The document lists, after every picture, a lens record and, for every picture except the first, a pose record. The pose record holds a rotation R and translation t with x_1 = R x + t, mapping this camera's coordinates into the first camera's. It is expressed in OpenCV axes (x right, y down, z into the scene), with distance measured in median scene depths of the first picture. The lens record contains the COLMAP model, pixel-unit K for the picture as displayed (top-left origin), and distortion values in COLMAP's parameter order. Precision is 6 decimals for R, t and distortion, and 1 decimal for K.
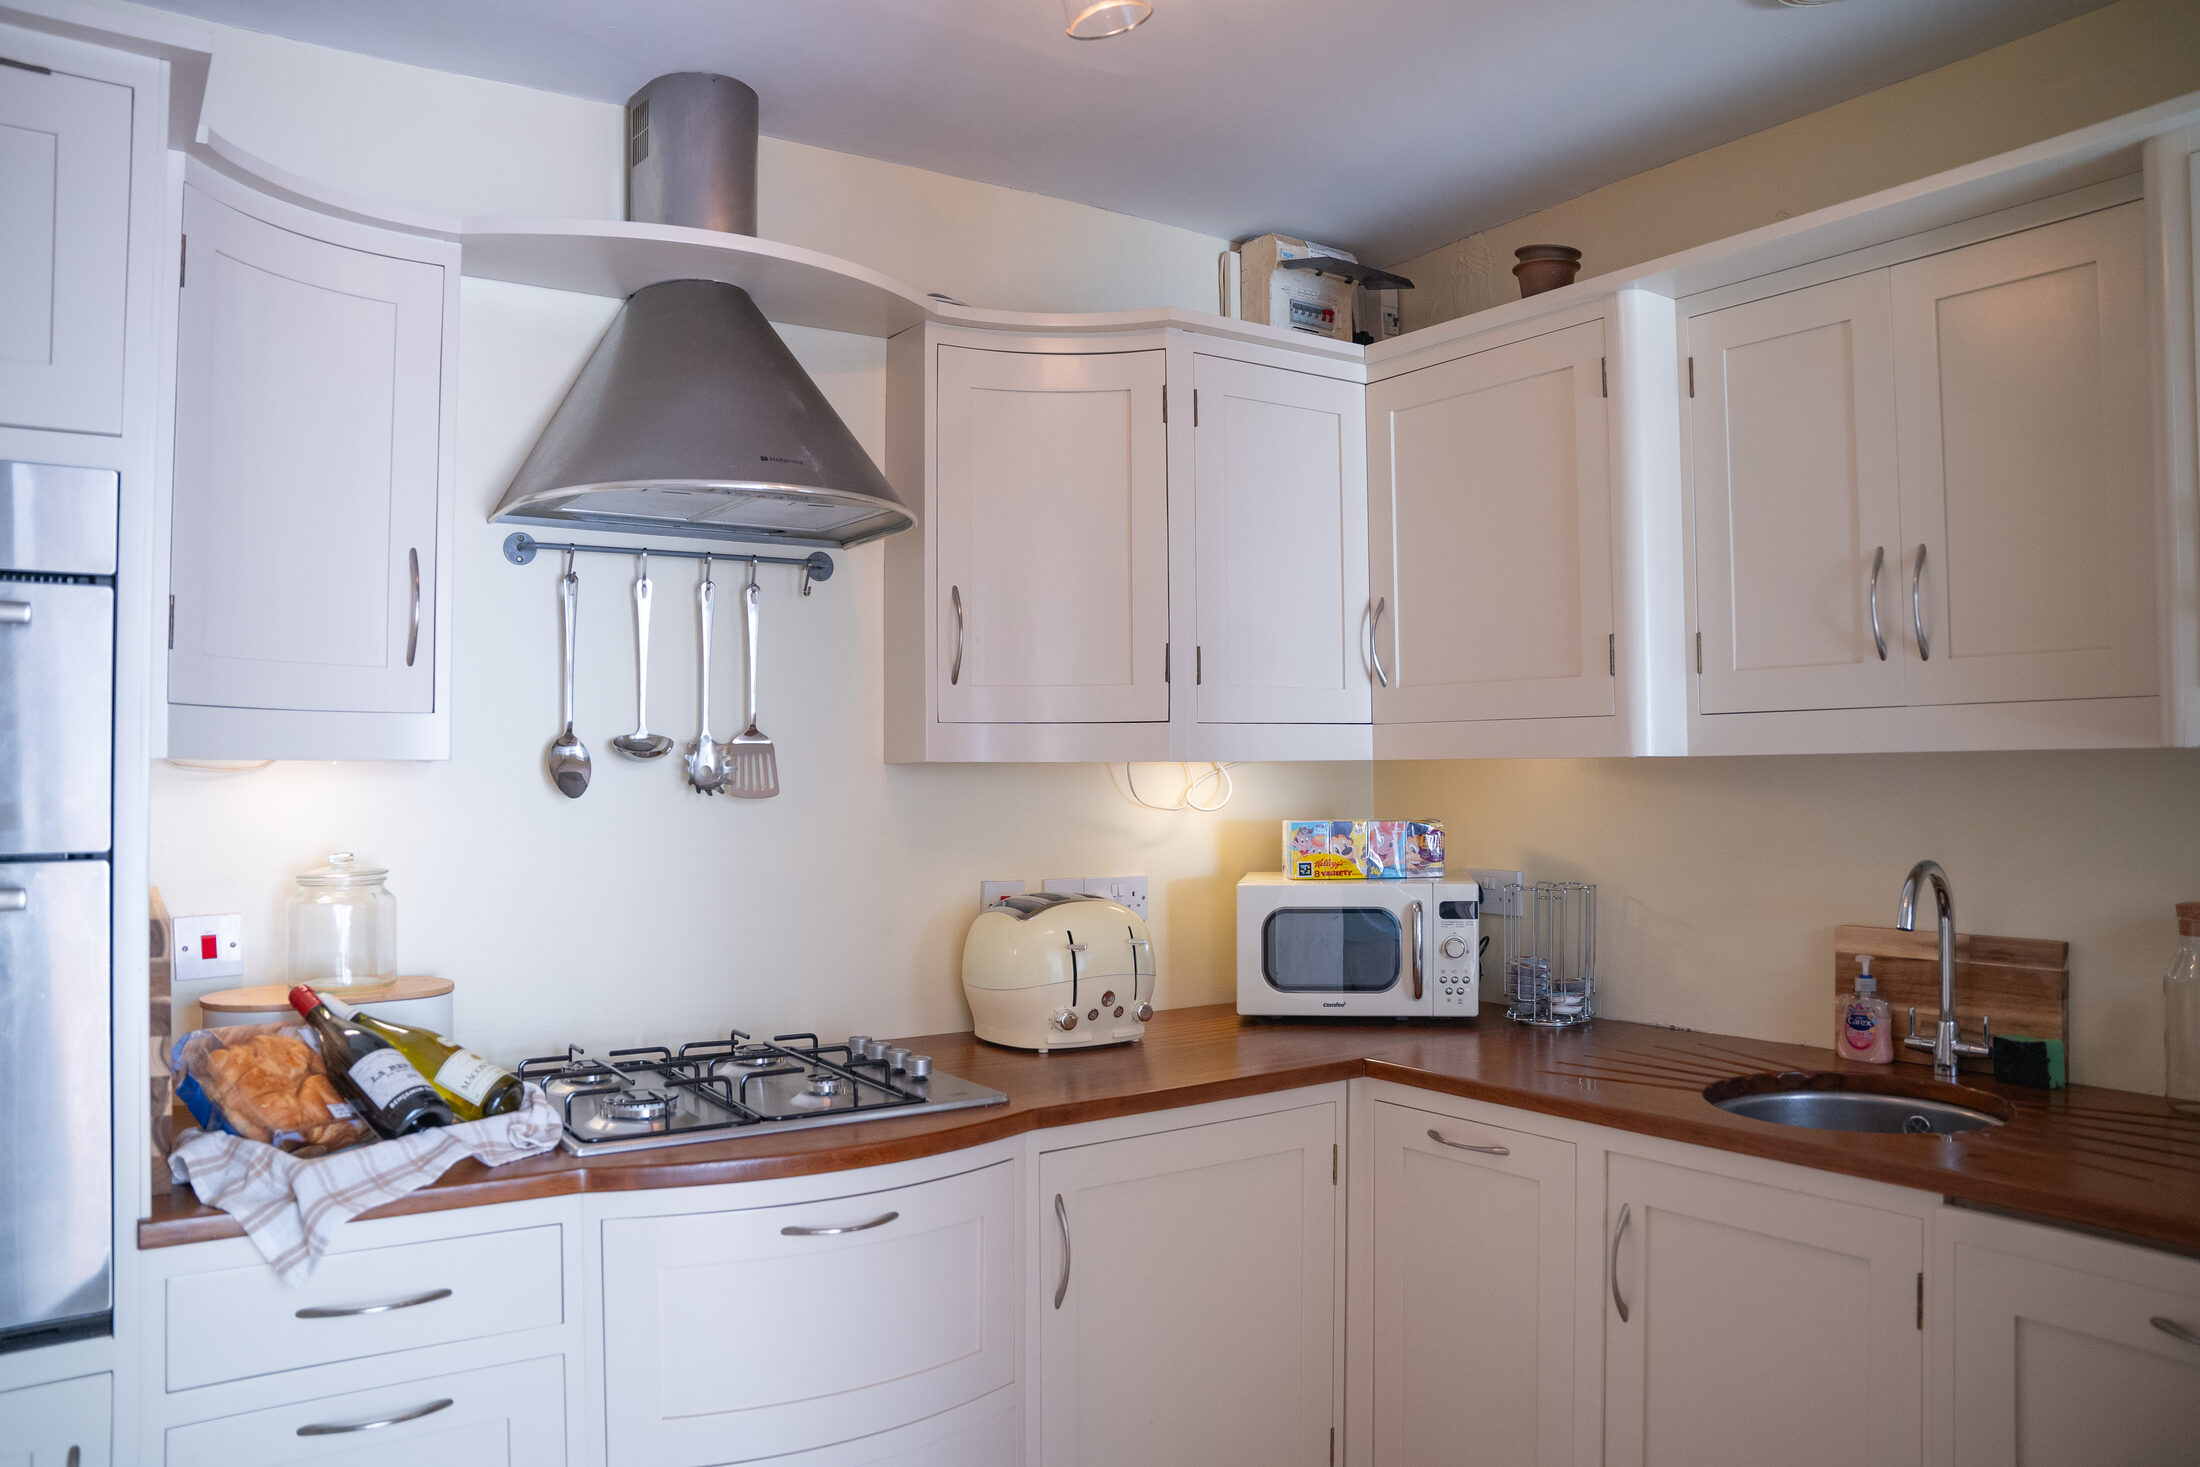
lens RADIAL K [[1570.9, 0, 1100.0], [0, 1570.9, 733.5], [0, 0, 1]] dist [-0.172804, 0.125764]
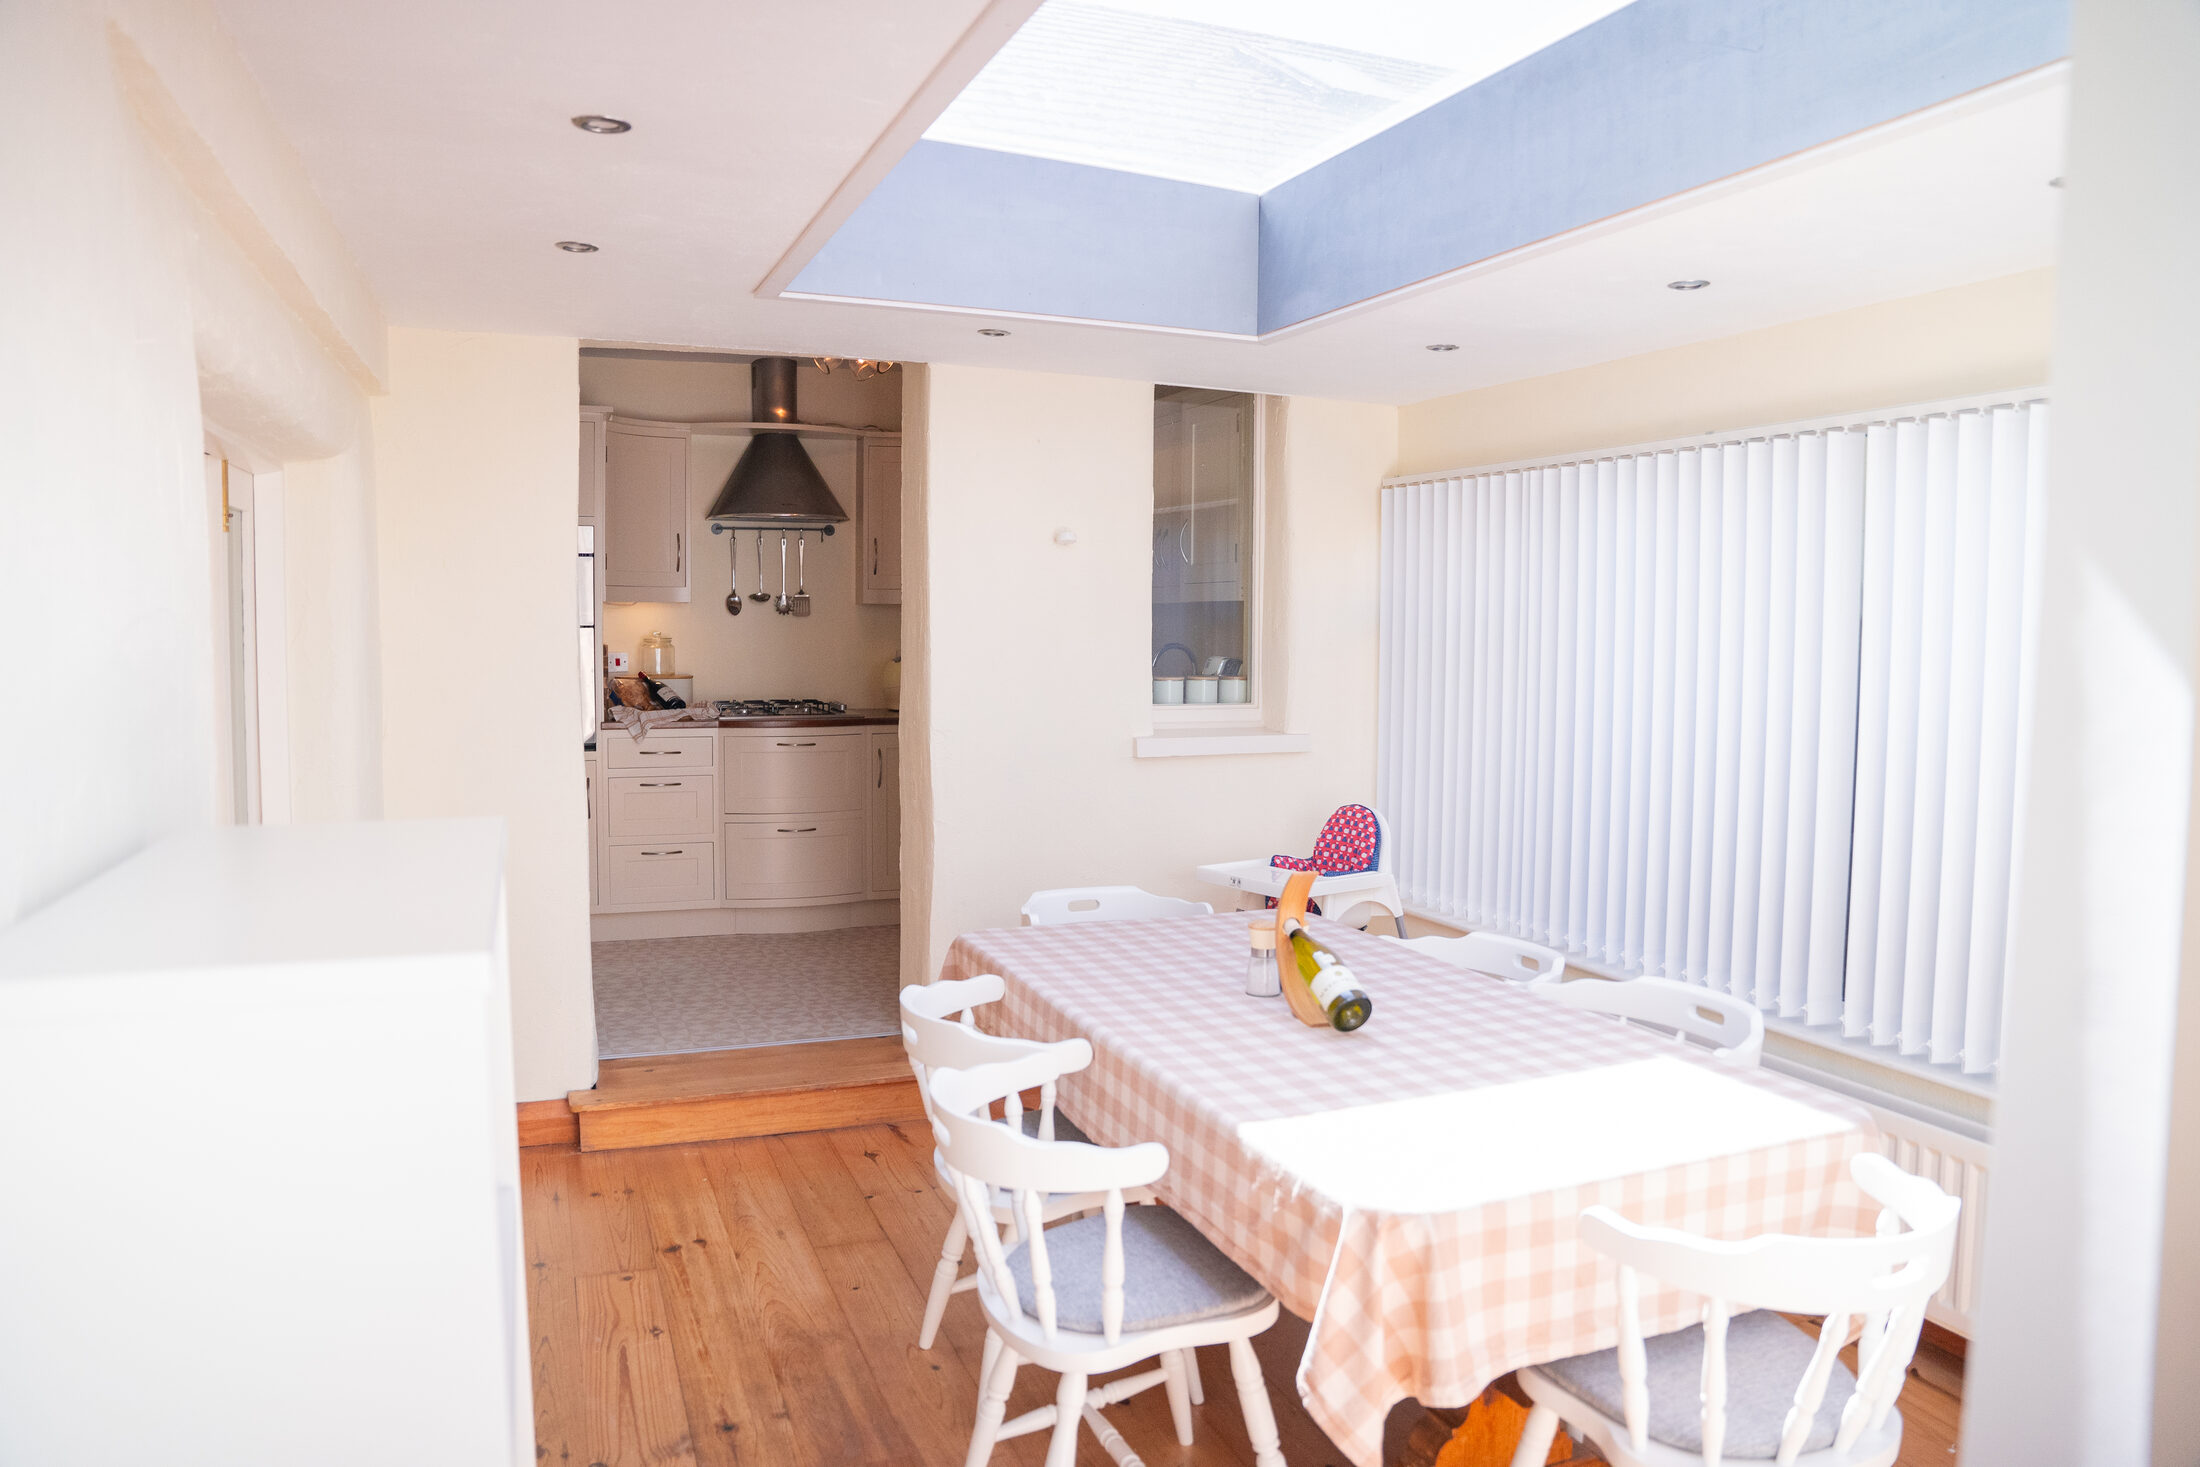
lens RADIAL K [[1570.9, 0, 1100.0], [0, 1570.9, 733.5], [0, 0, 1]] dist [-0.172804, 0.125764]
pose [[0.973465, 0.025048, -0.227460, 1.030429], [-0.004983, 0.996076, 0.088359, 0.001385], [0.228780, -0.084881, 0.969770, -1.754707]]
